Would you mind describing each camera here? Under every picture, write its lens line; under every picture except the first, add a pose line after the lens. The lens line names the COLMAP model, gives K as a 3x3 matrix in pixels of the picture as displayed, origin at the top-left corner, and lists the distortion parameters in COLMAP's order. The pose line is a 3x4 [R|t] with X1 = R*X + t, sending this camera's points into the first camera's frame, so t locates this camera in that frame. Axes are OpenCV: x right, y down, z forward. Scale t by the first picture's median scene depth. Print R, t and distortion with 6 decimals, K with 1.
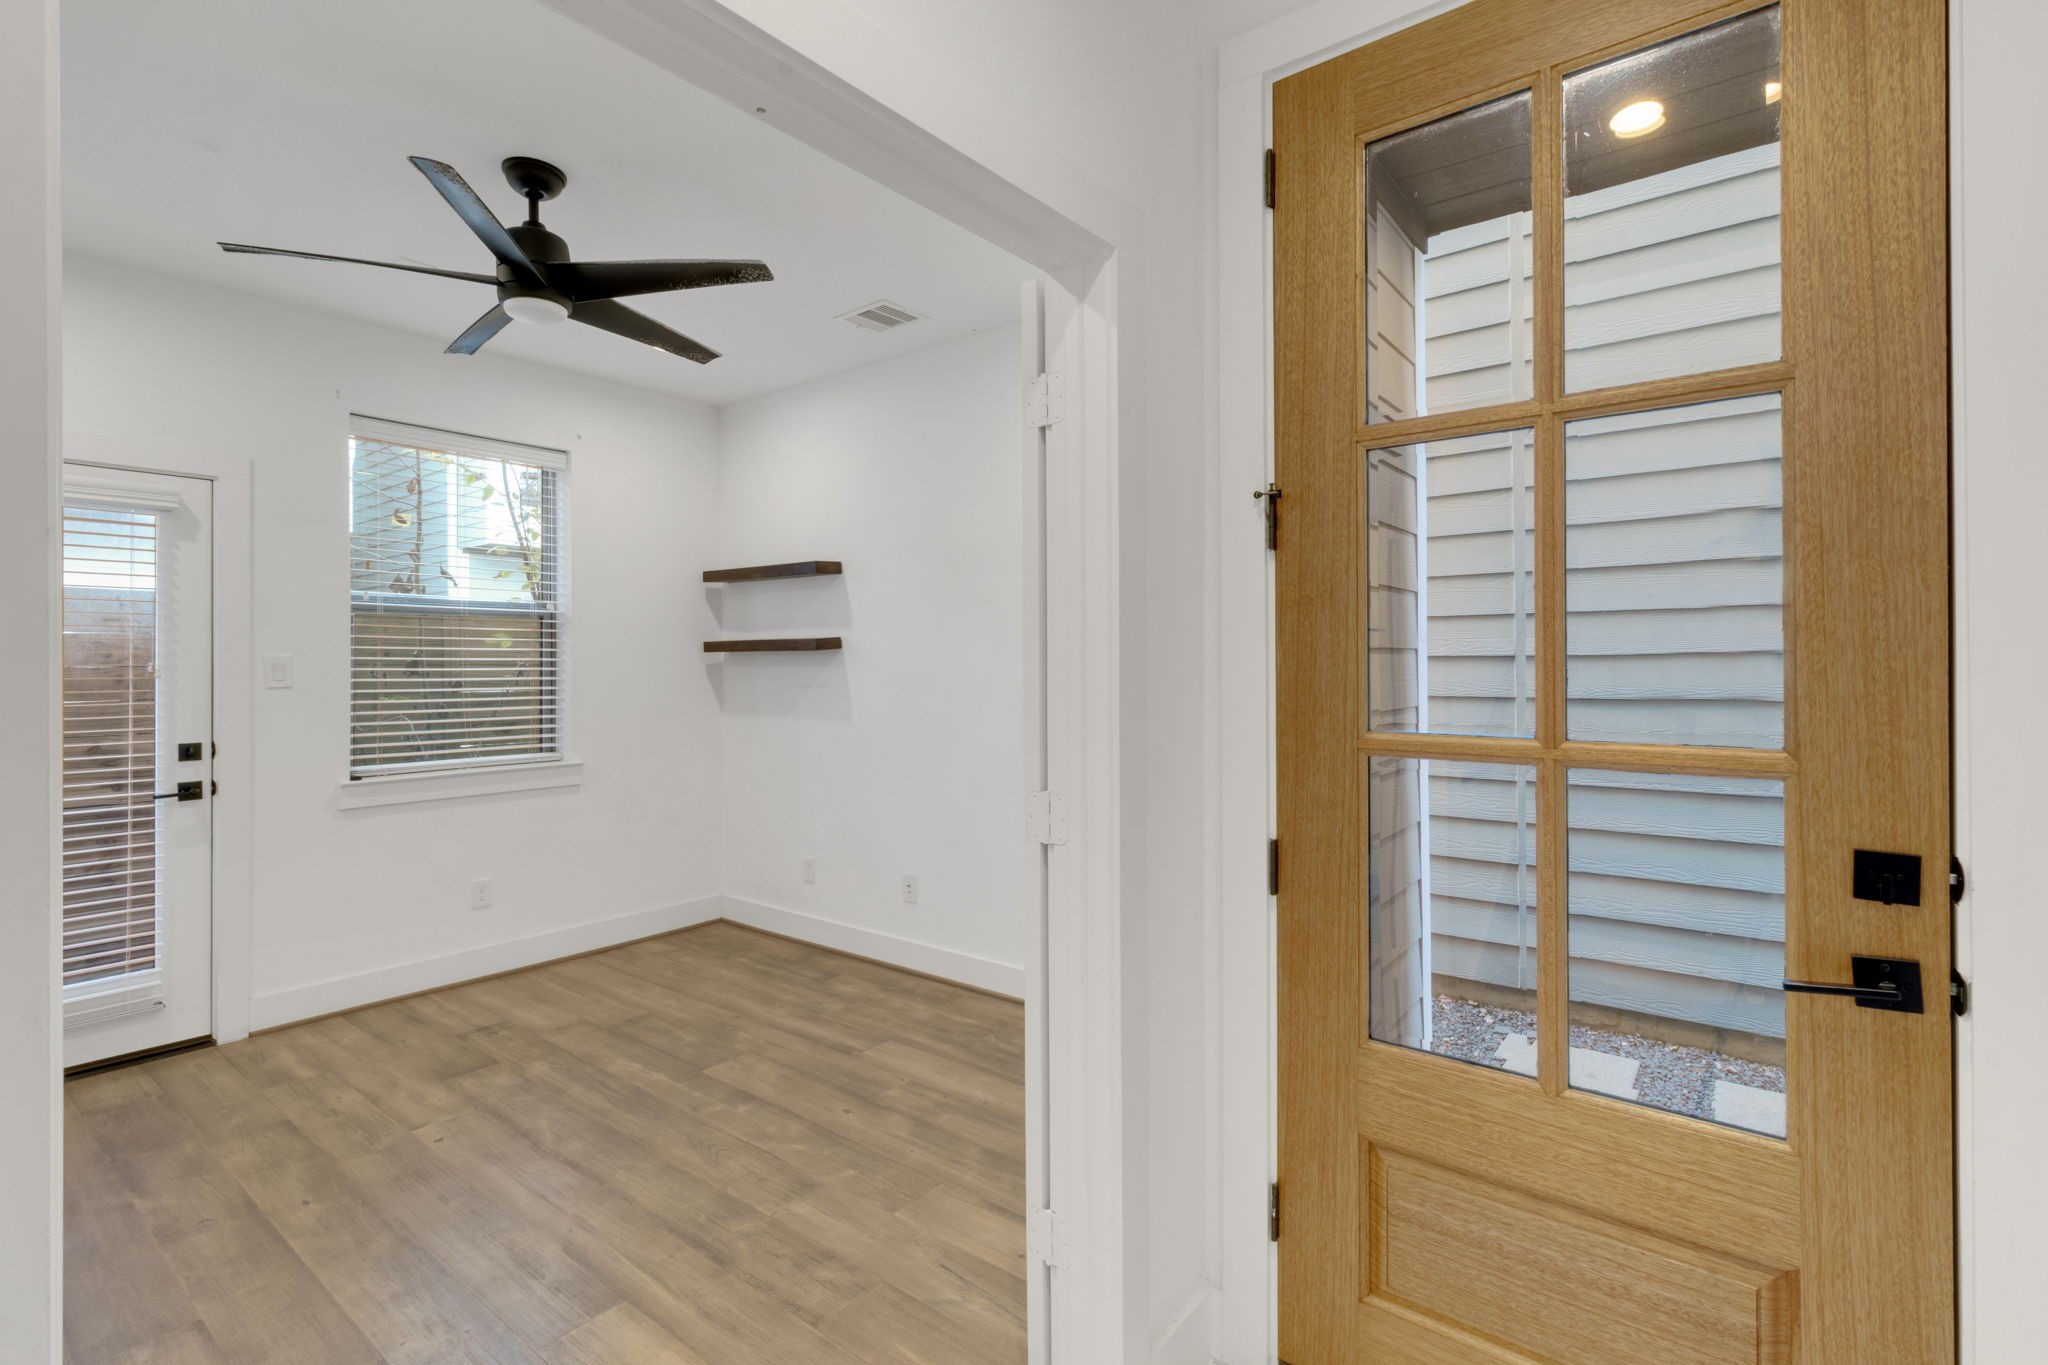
lens RADIAL K [[958.7, 0, 1018.2], [0, 958.7, 645.6], [0, 0, 1]] dist [0.000913, 0.000235]
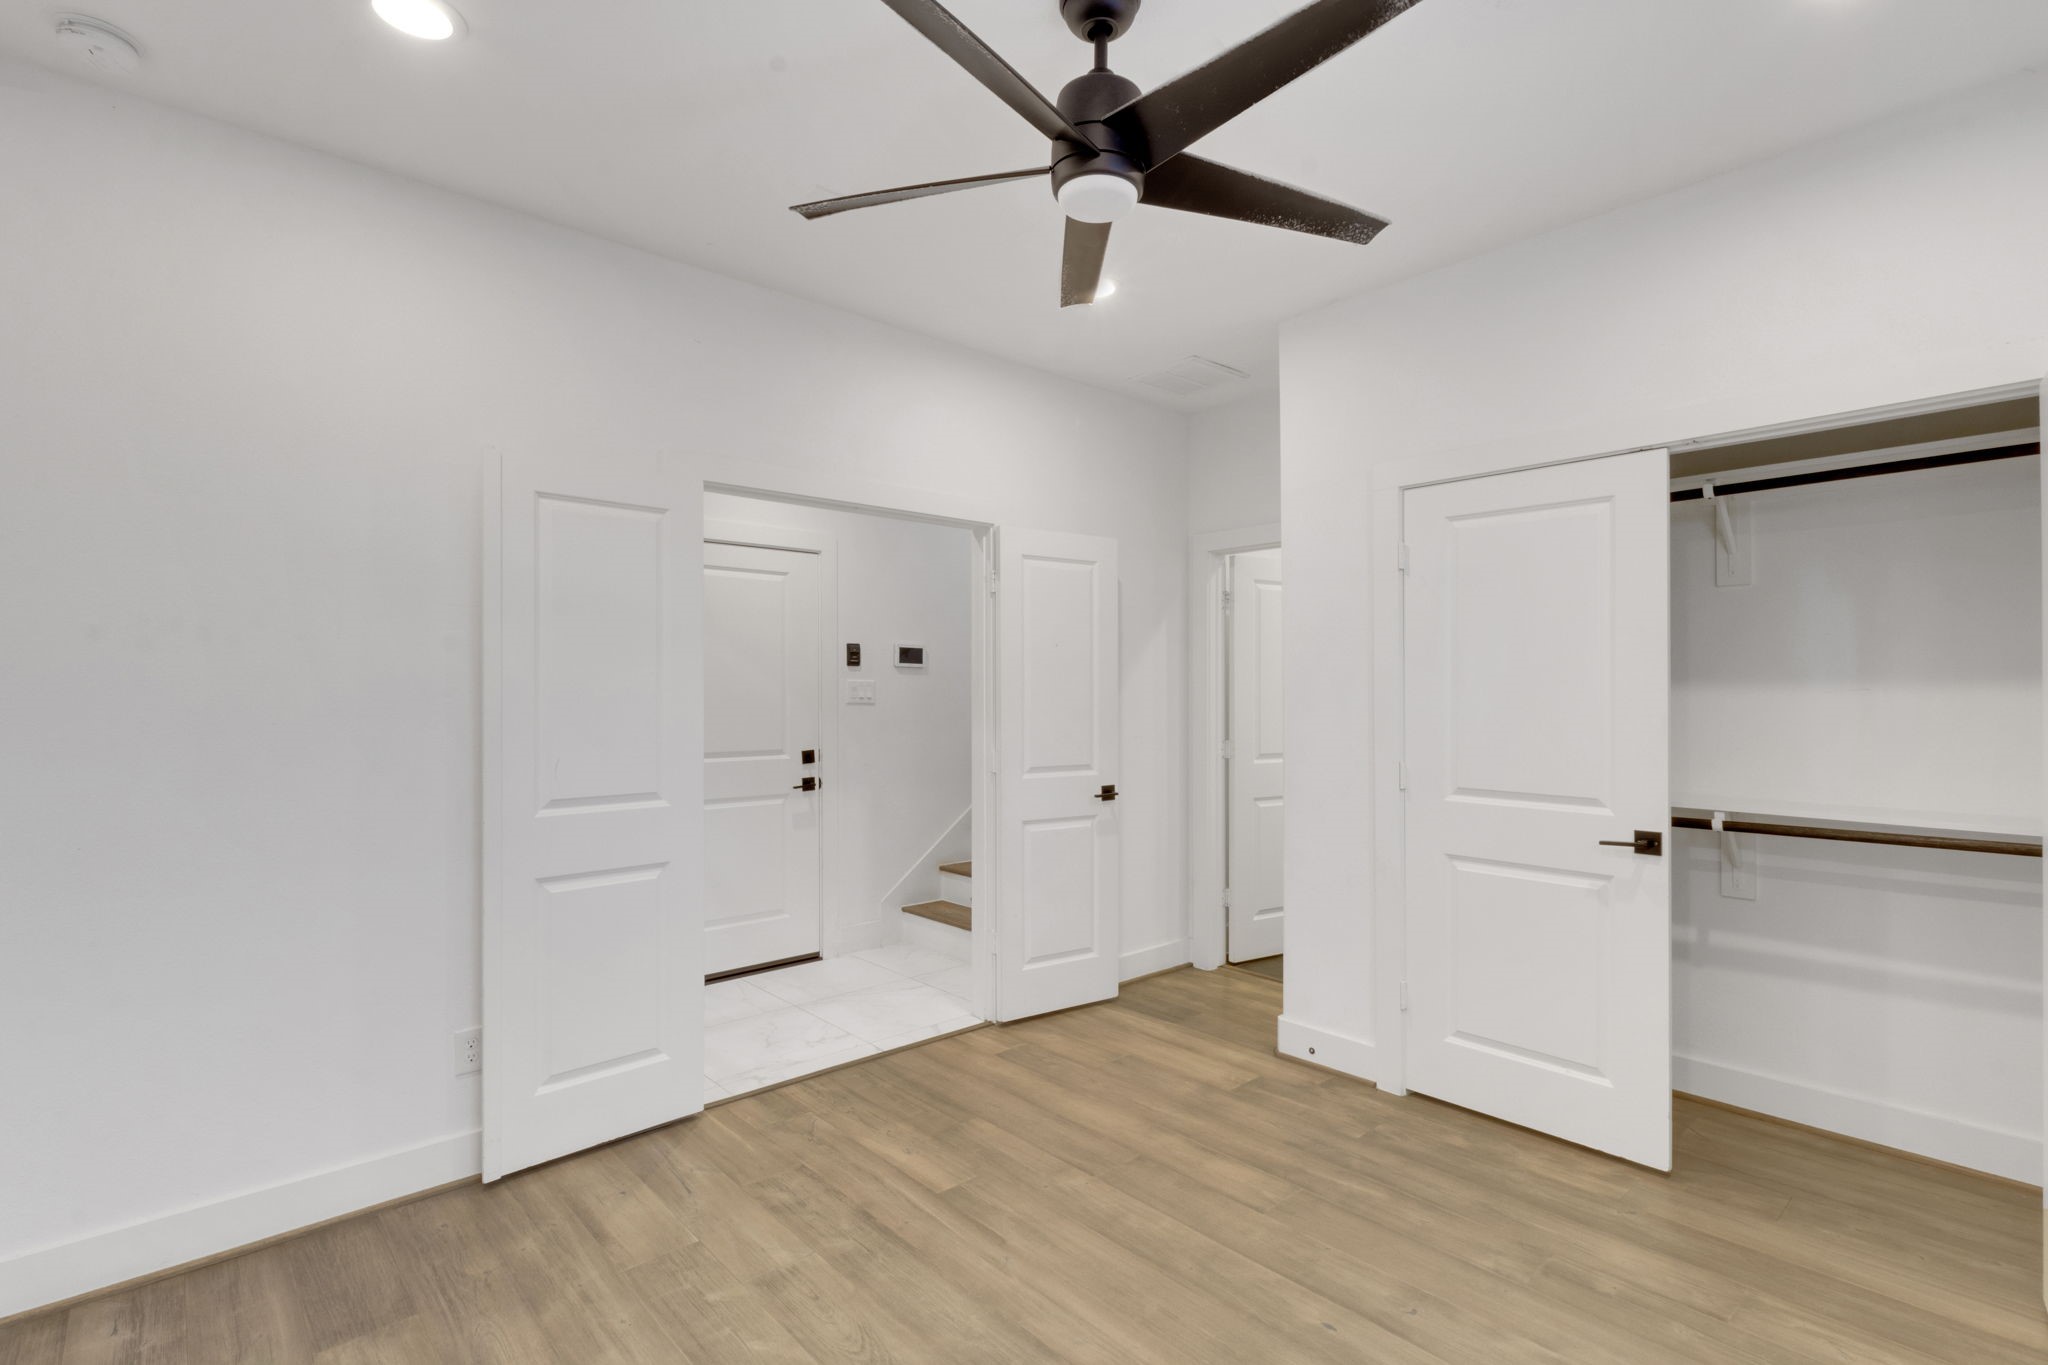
lens RADIAL K [[958.7, 0, 1018.2], [0, 958.7, 645.6], [0, 0, 1]] dist [0.000913, 0.000235]
pose [[-0.985512, 0.014073, 0.169022, -0.667870], [0.003228, 0.997928, -0.064267, 0.034337], [-0.169576, -0.062790, -0.983515, 2.058076]]
